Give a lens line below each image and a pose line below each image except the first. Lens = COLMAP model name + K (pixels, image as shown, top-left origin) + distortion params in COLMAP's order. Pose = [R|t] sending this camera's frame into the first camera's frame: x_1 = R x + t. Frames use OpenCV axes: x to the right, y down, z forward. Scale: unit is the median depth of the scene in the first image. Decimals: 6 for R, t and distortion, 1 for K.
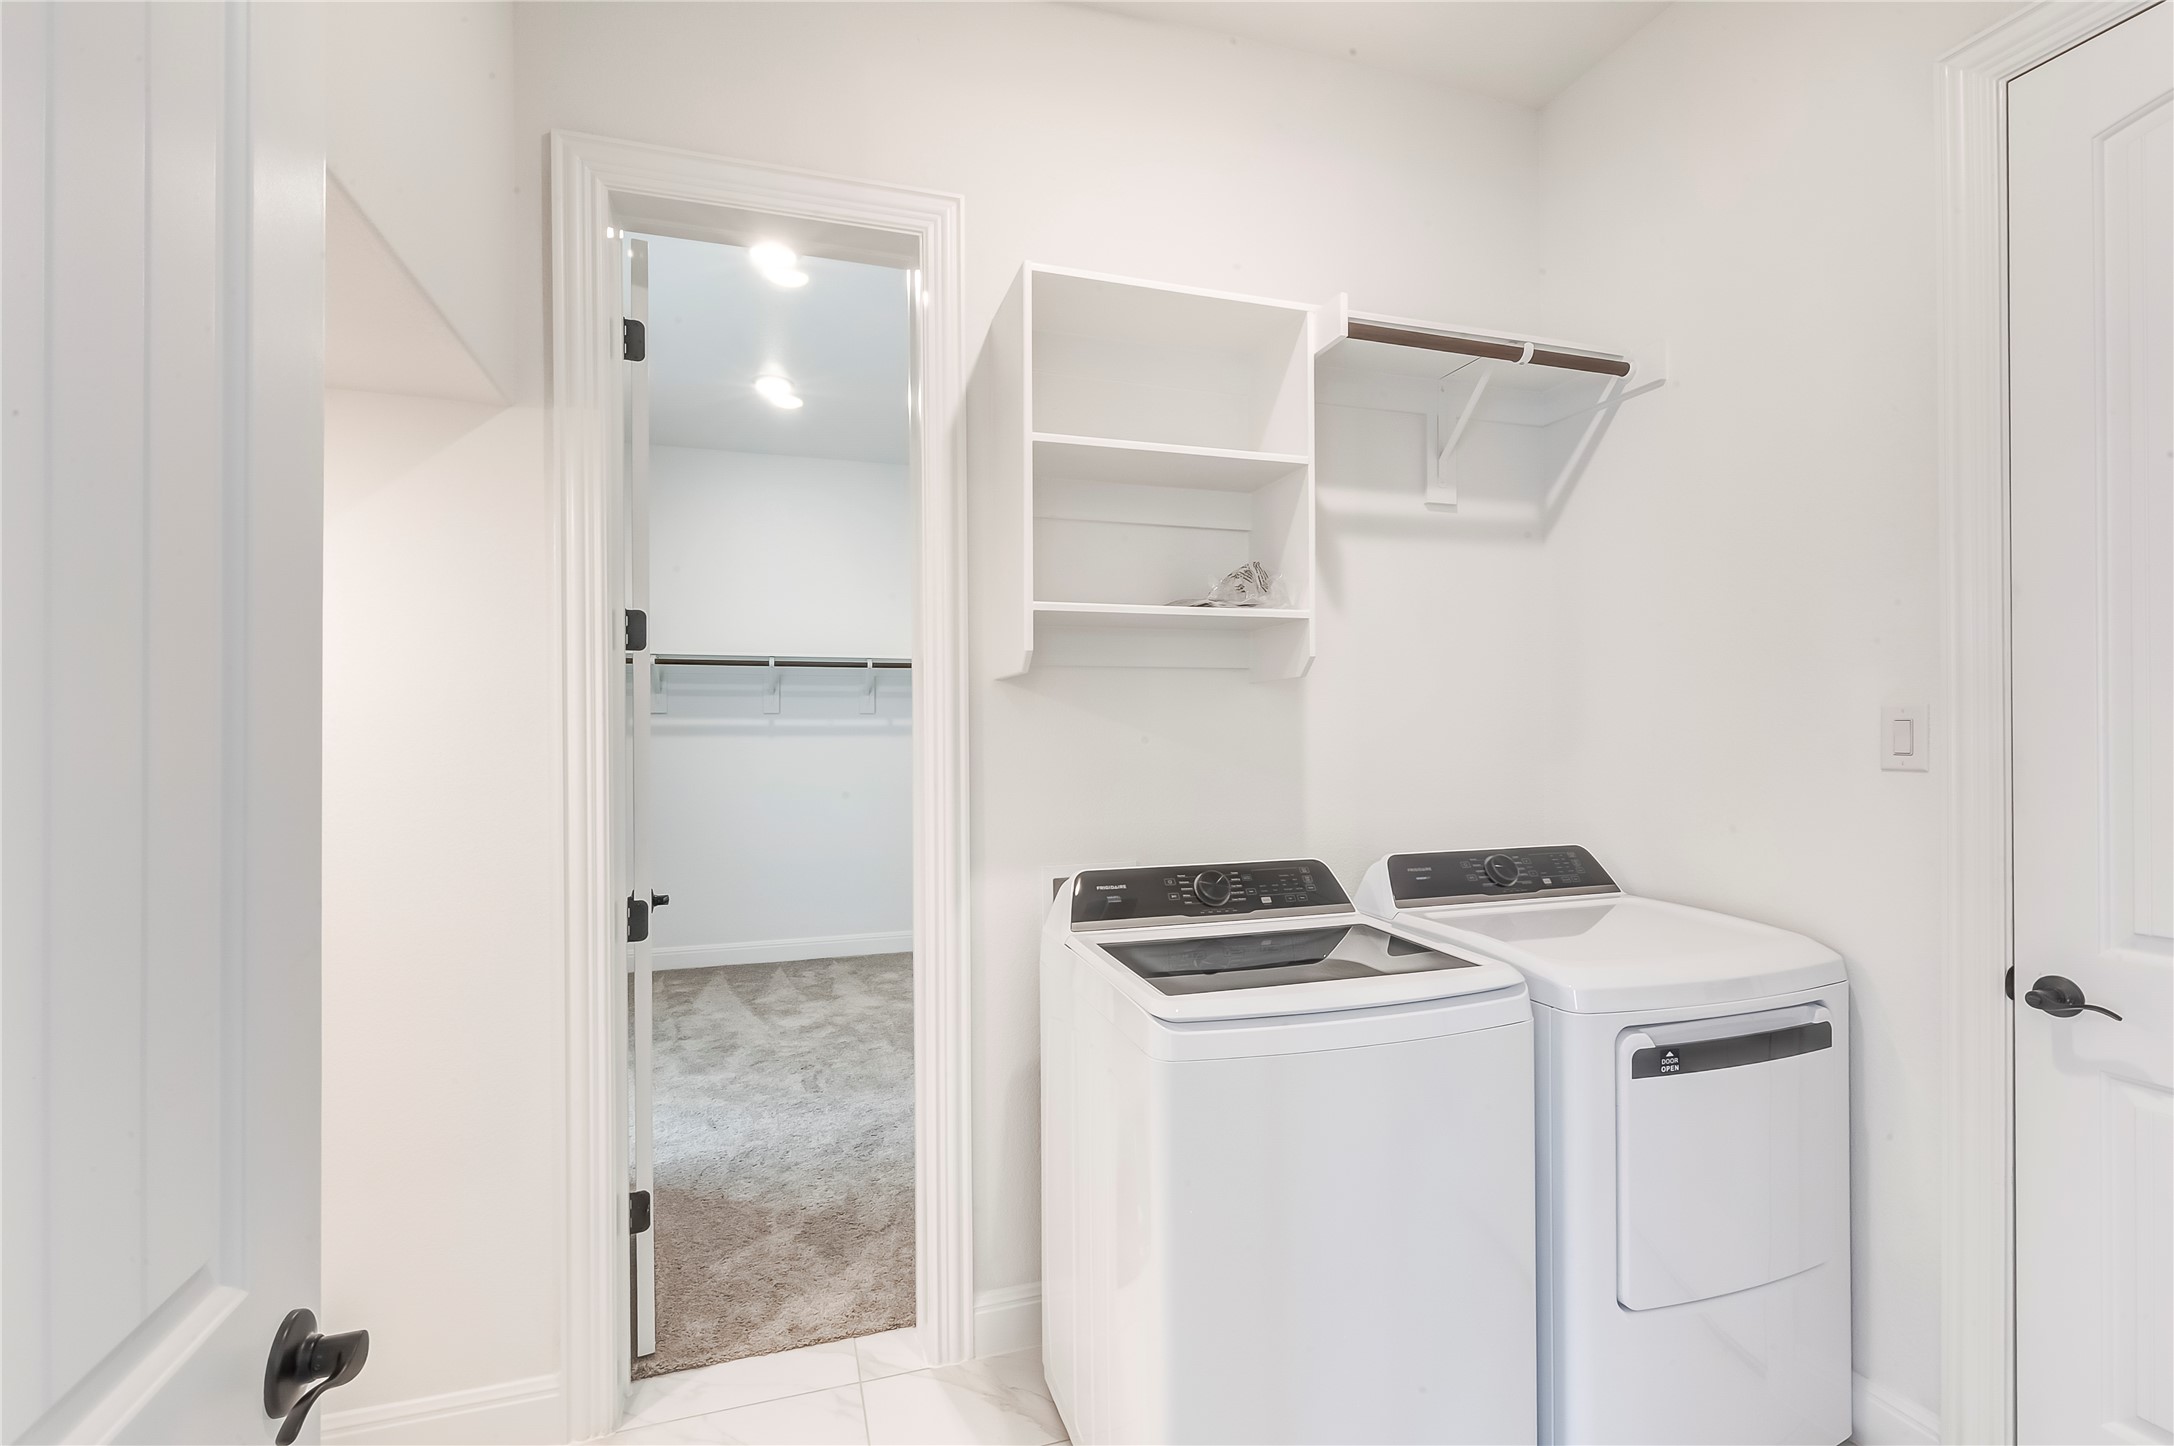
lens RADIAL K [[987.0, 0, 1111.5], [0, 987.0, 723.8], [0, 0, 1]] dist [0.002120, -0.000532]
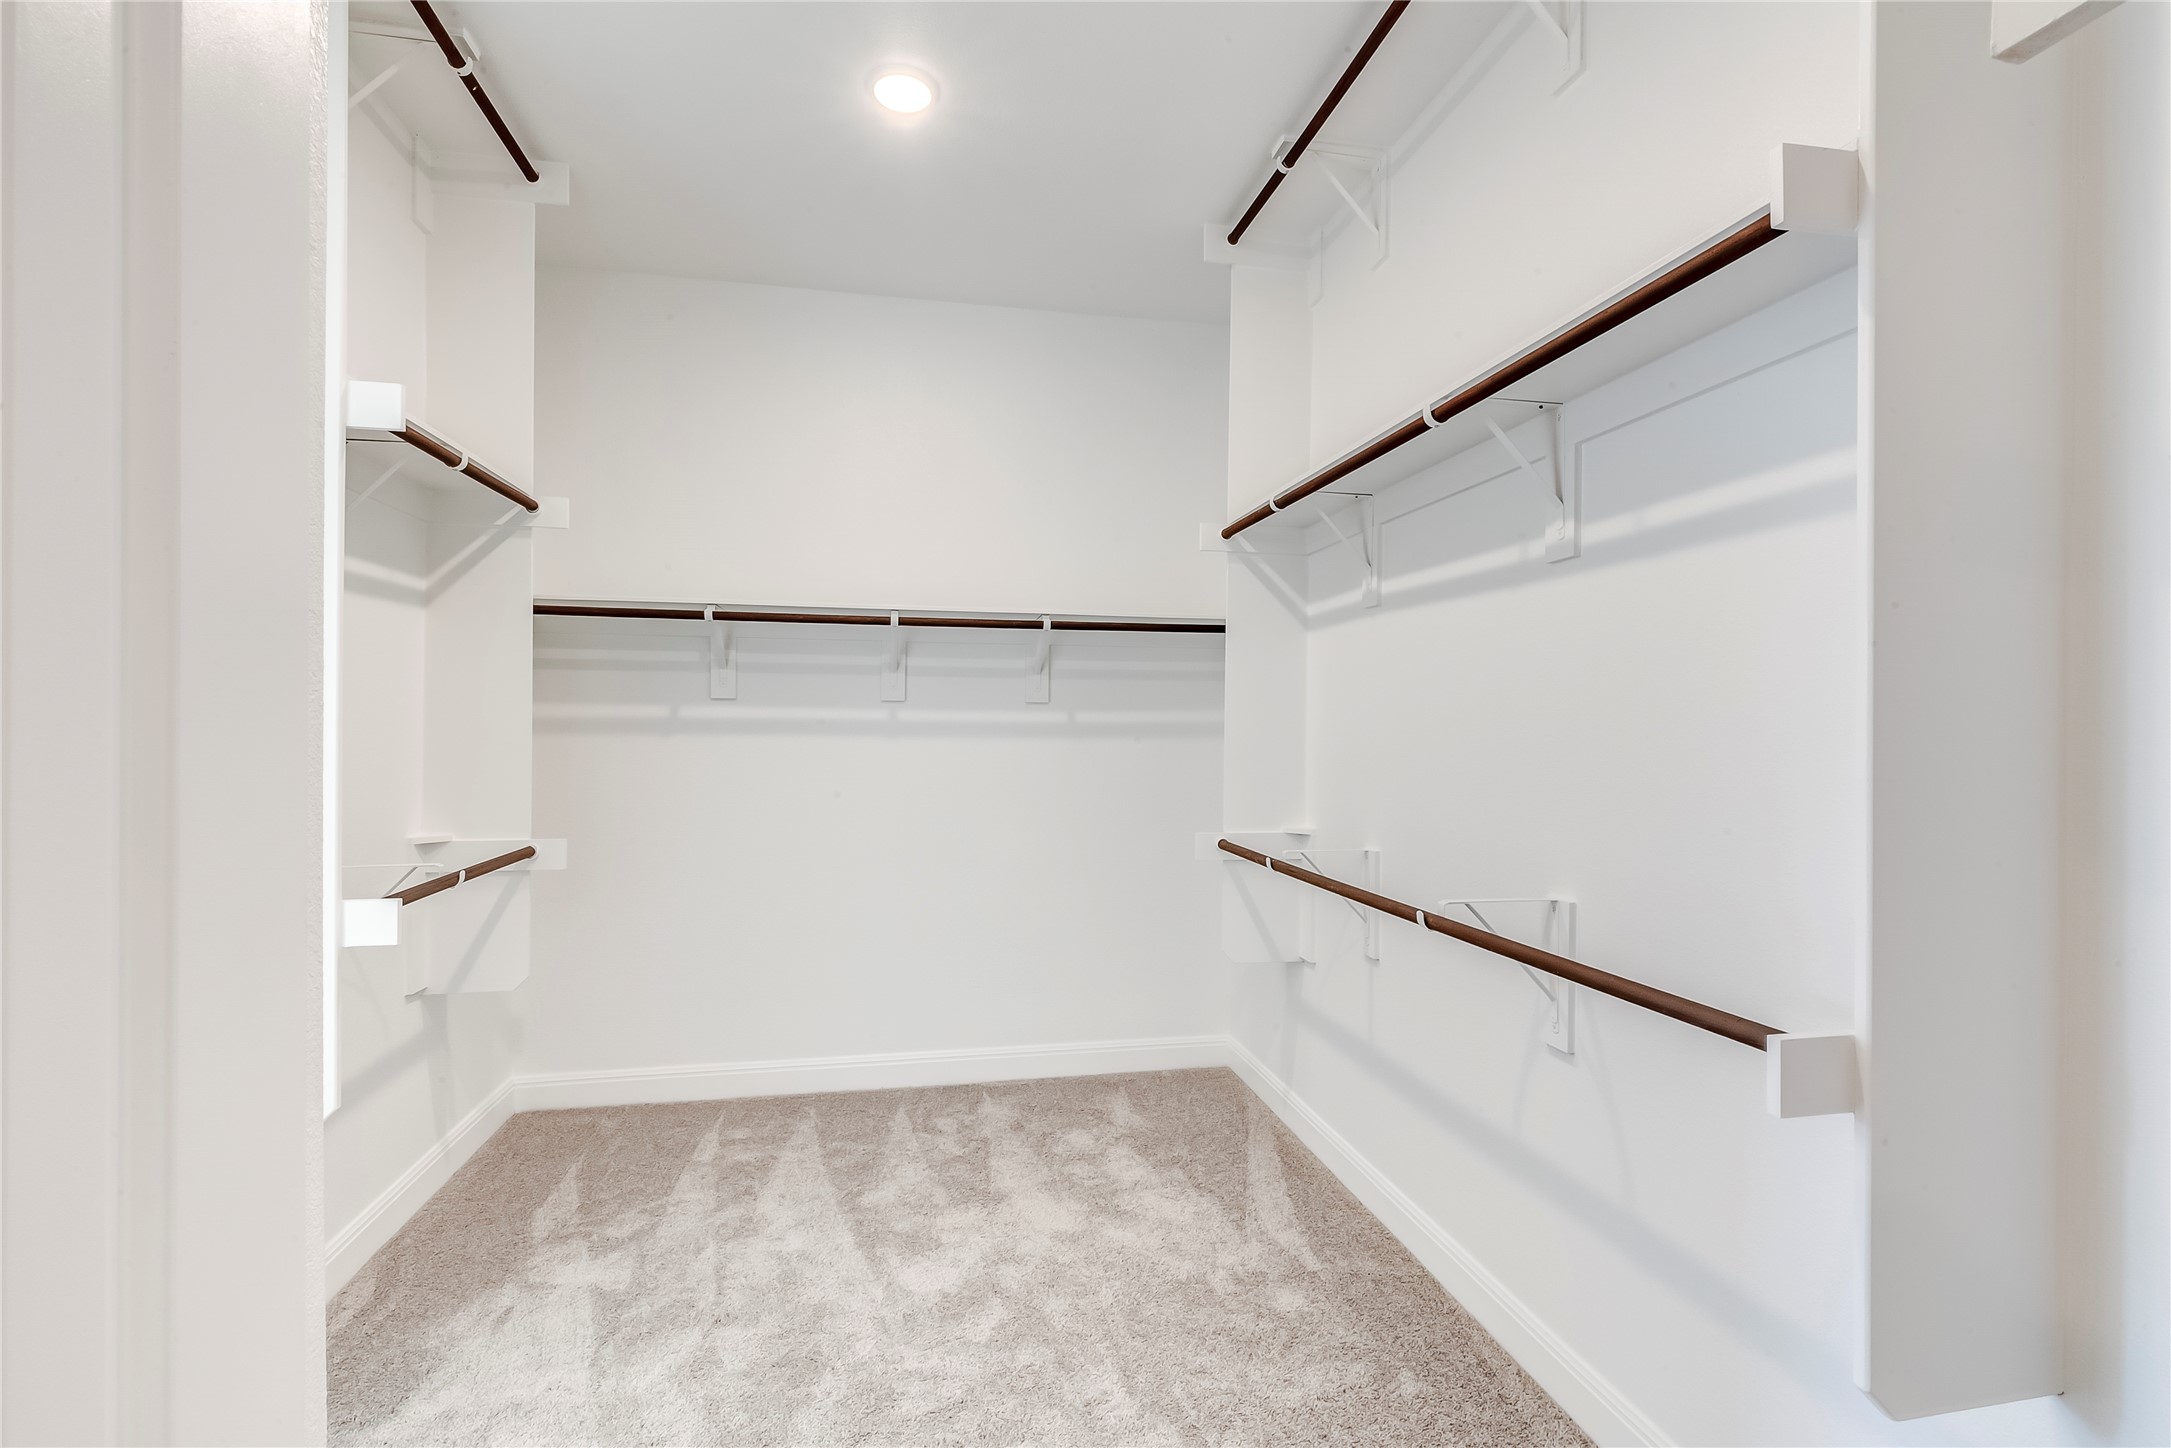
lens RADIAL K [[985.6, 0, 1110.0], [0, 985.6, 724.8], [0, 0, 1]] dist [0.002120, -0.000532]
pose [[0.993401, 0.013412, -0.113906, -0.156874], [-0.012633, 0.999892, 0.007553, -0.001977], [0.113995, -0.006064, 0.993463, 0.452996]]
